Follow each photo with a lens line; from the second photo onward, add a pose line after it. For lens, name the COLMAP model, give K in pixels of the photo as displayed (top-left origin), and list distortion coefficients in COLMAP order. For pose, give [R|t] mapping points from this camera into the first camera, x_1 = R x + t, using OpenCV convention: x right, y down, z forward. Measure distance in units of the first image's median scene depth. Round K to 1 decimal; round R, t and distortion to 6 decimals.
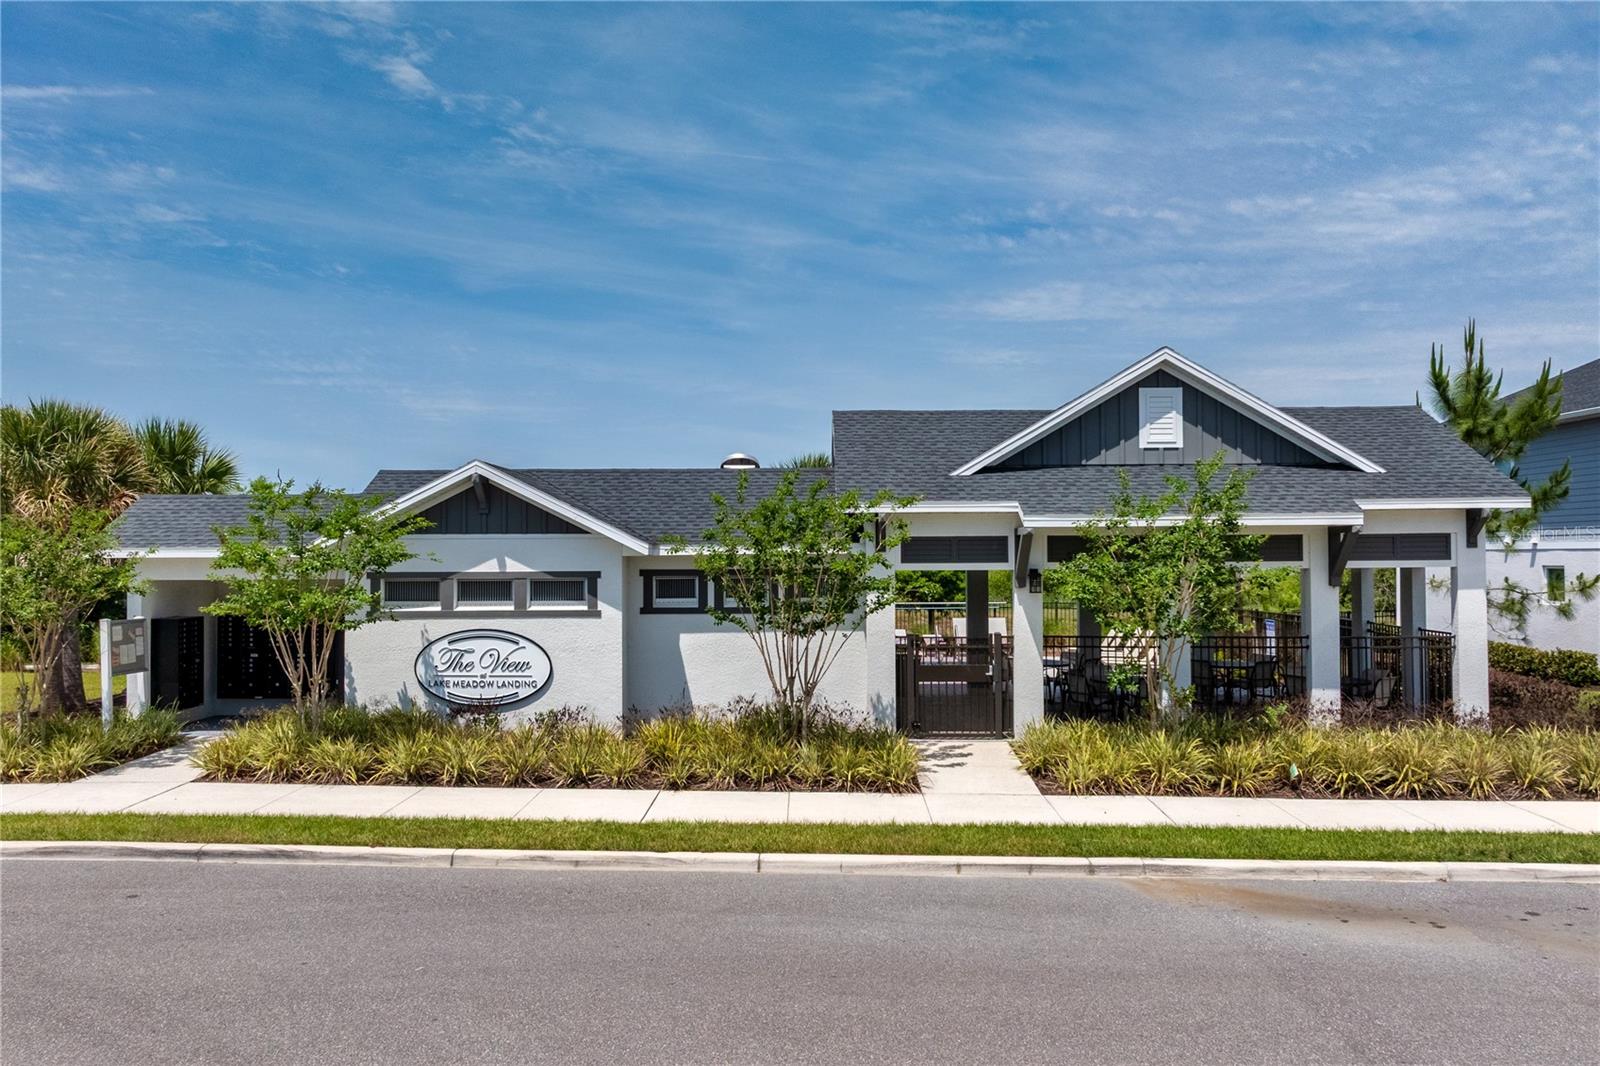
lens RADIAL K [[1277.1, 0, 800.8], [0, 1277.1, 536.1], [0, 0, 1]] dist [-0.029913, 0.022710]
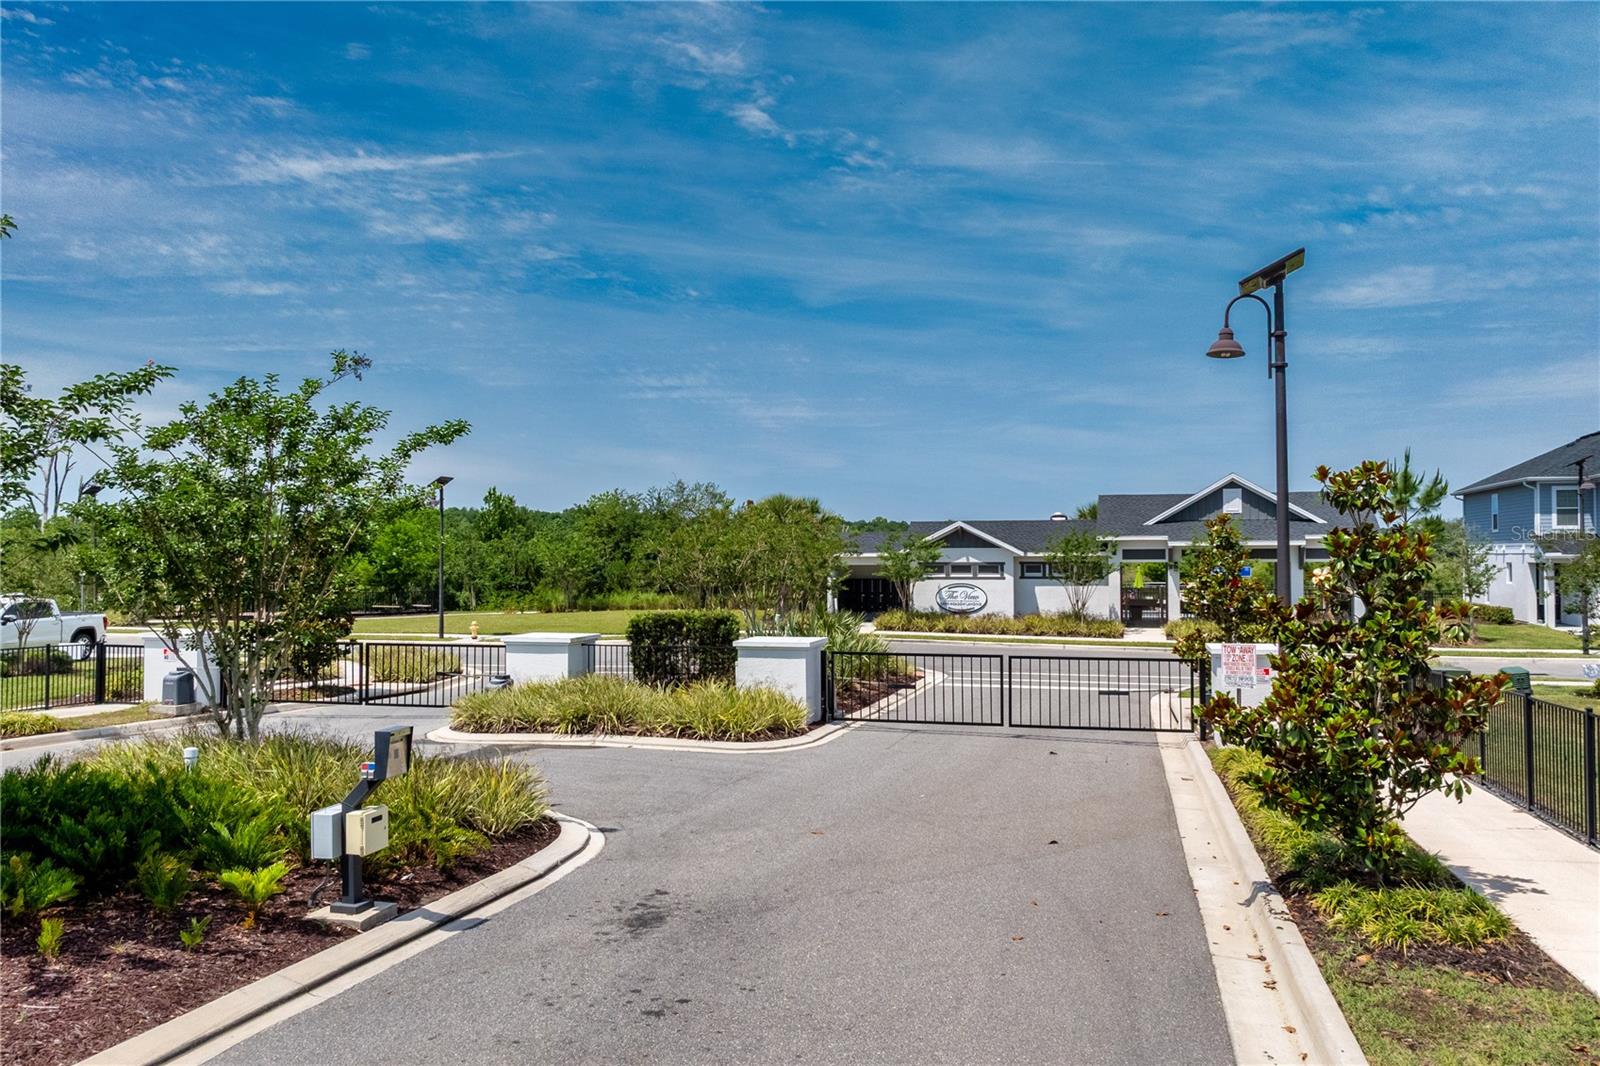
lens RADIAL K [[1277.1, 0, 814.2], [0, 1277.1, 547.6], [0, 0, 1]] dist [-0.029913, 0.022710]
pose [[0.971125, 0.000832, -0.238571, 0.090151], [0.001373, 0.999958, 0.009075, -0.027142], [0.238569, -0.009141, 0.971083, -1.676709]]
